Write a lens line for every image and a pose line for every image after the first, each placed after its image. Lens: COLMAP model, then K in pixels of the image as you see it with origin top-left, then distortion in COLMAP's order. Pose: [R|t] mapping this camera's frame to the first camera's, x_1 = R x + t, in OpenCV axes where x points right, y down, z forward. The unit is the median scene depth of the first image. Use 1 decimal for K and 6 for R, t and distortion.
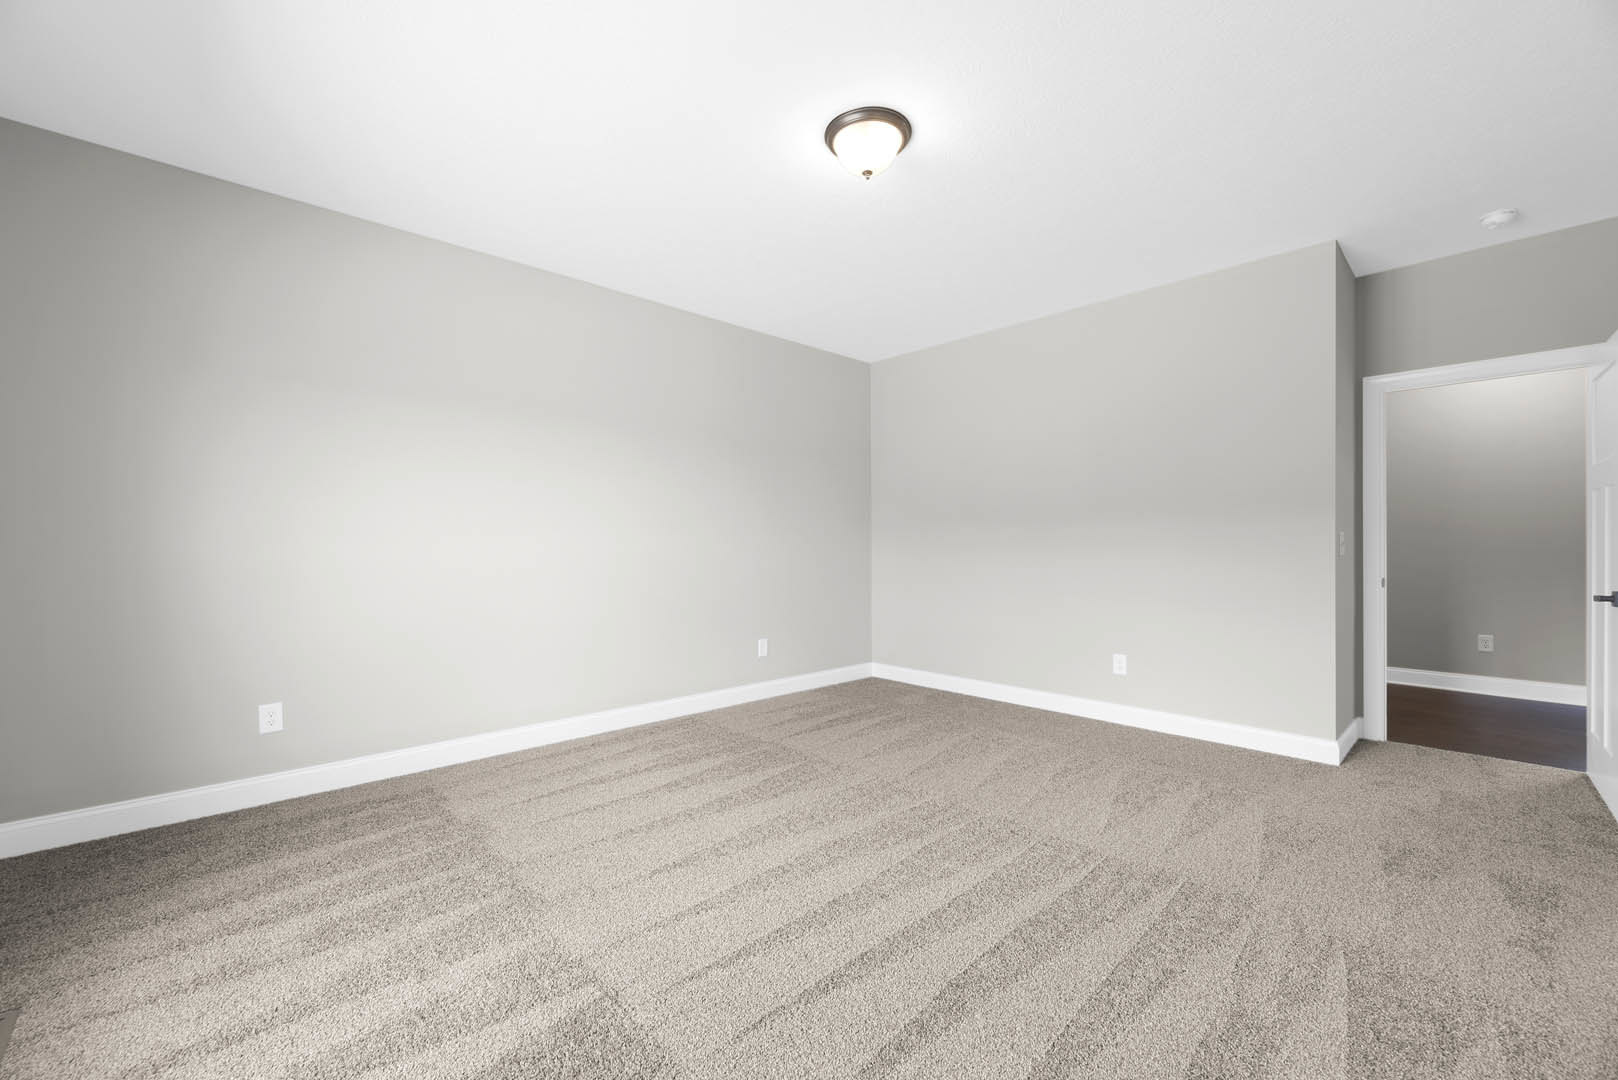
lens RADIAL K [[663.9, 0, 816.1], [0, 663.9, 549.1], [0, 0, 1]] dist [-0.002880, -0.000206]
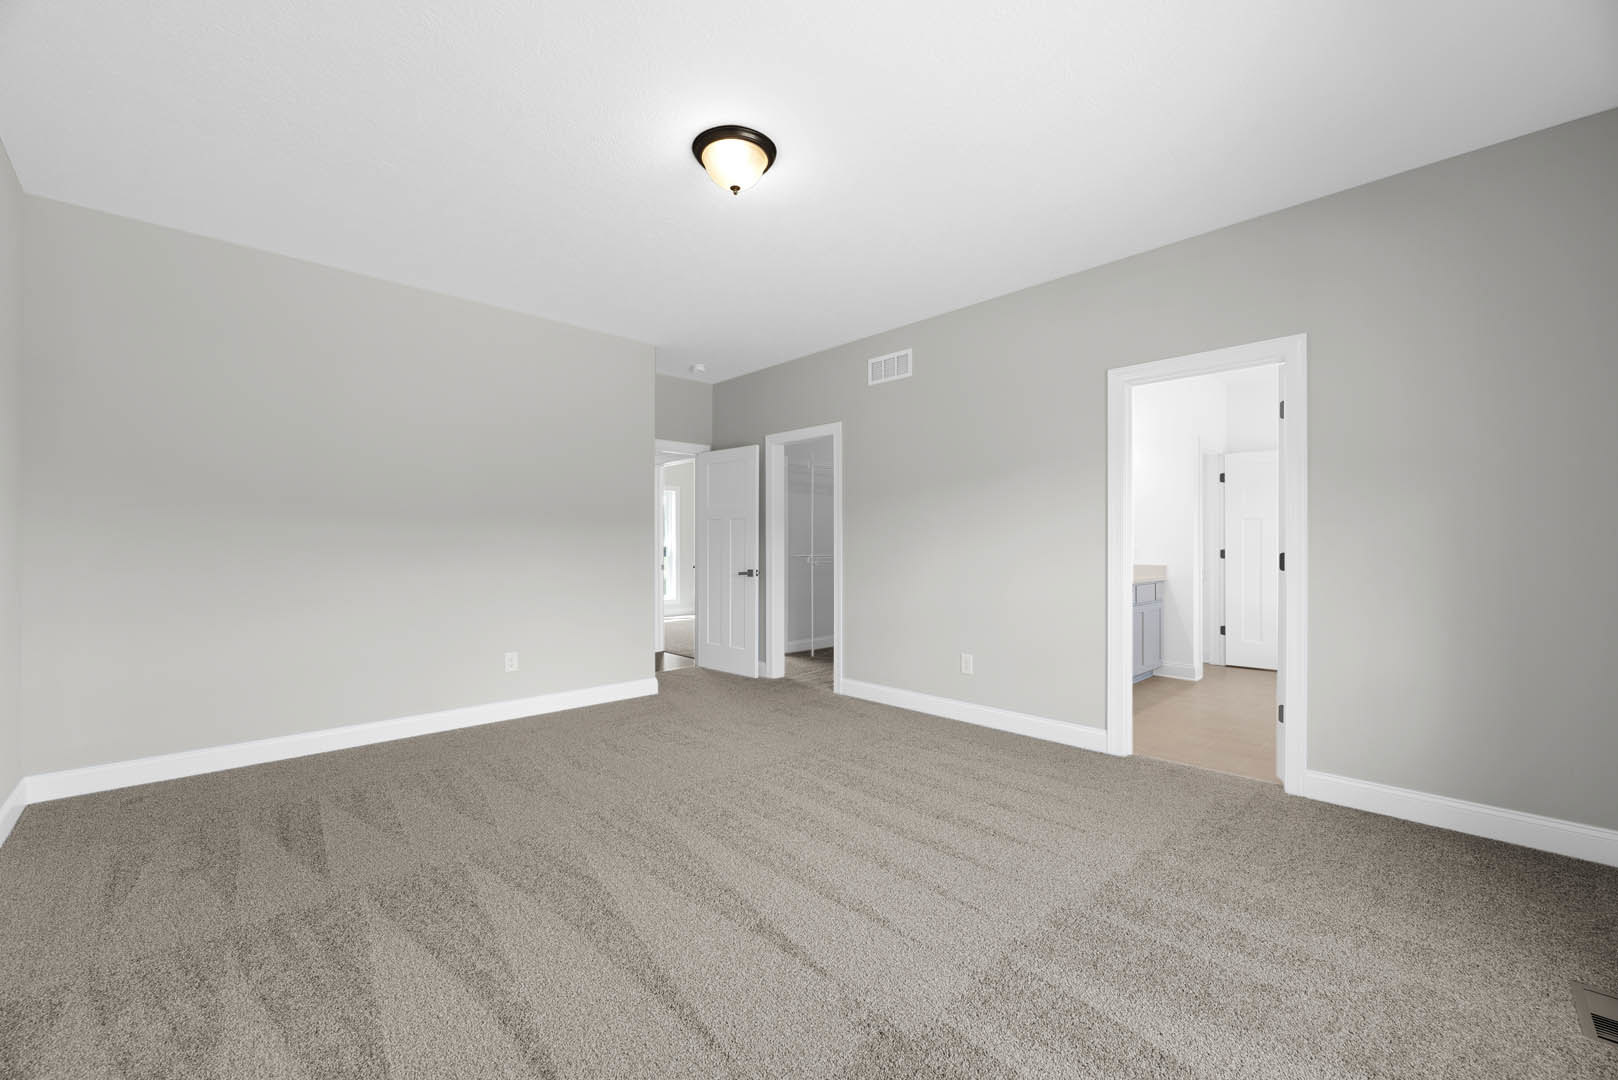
lens RADIAL K [[663.9, 0, 795.3], [0, 663.9, 565.4], [0, 0, 1]] dist [-0.002880, -0.000206]
pose [[-0.023912, -0.024299, 0.999419, -0.592840], [0.003397, 0.999697, 0.024387, -0.001502], [-0.999708, 0.003978, -0.023823, 0.581949]]
